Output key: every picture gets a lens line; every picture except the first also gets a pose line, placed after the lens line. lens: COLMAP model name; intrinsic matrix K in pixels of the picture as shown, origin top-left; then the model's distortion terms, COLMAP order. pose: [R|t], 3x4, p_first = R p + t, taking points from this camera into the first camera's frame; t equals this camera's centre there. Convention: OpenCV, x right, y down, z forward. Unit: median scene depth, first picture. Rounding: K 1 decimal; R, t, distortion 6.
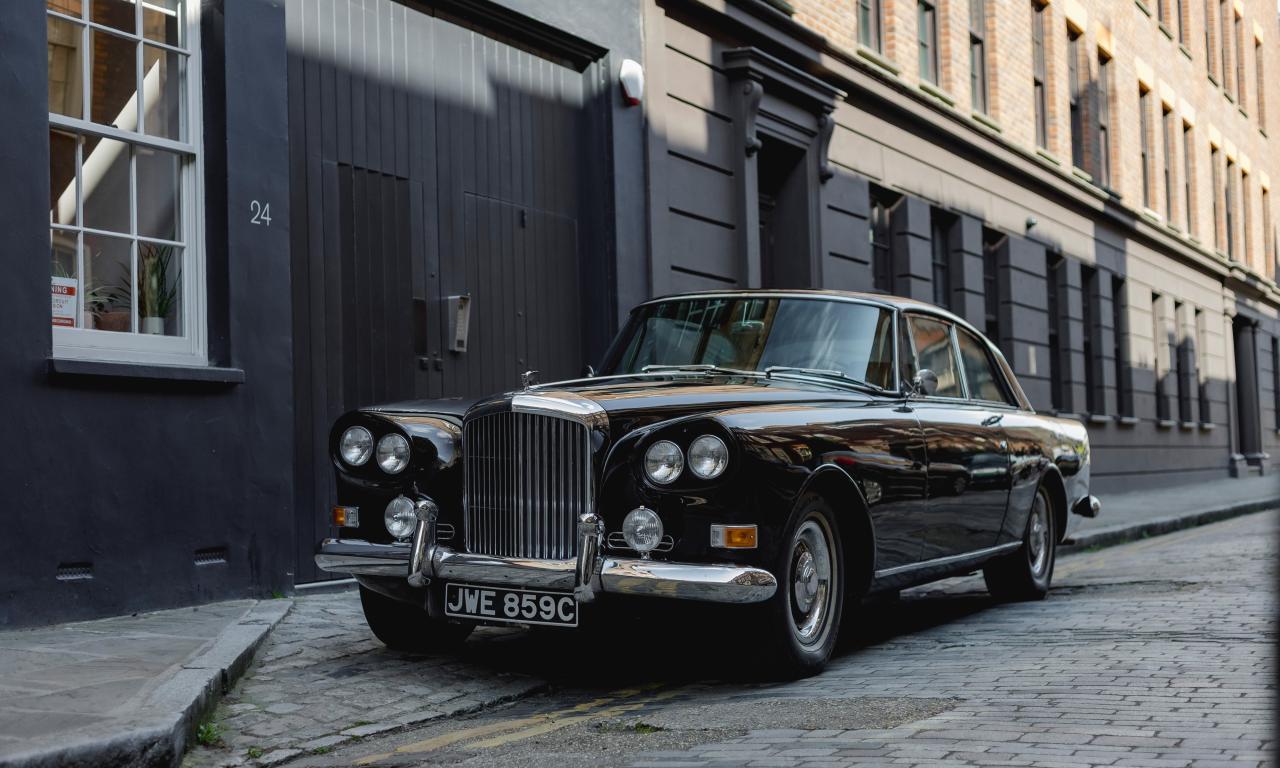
lens RADIAL K [[1900.9, 0, 640.0], [0, 1900.9, 384.0], [0, 0, 1]] dist [0.001940, 0.055367]
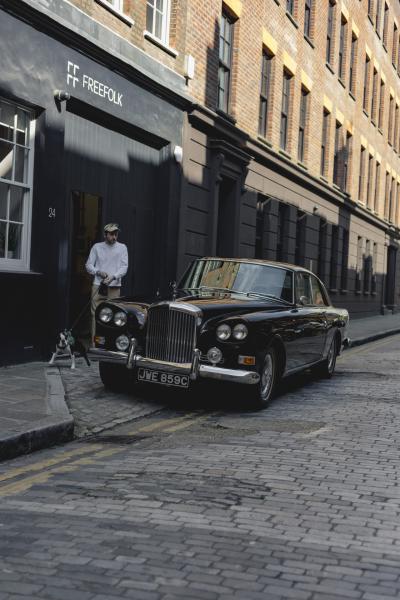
lens RADIAL K [[899.9, 0, 200.2], [0, 899.9, 309.4], [0, 0, 1]] dist [0.015150, 0.004995]
pose [[0.990238, 0.072179, 0.119243, -0.084135], [-0.081274, 0.993996, 0.073257, -0.040247], [-0.113240, -0.082233, 0.990159, -0.146487]]
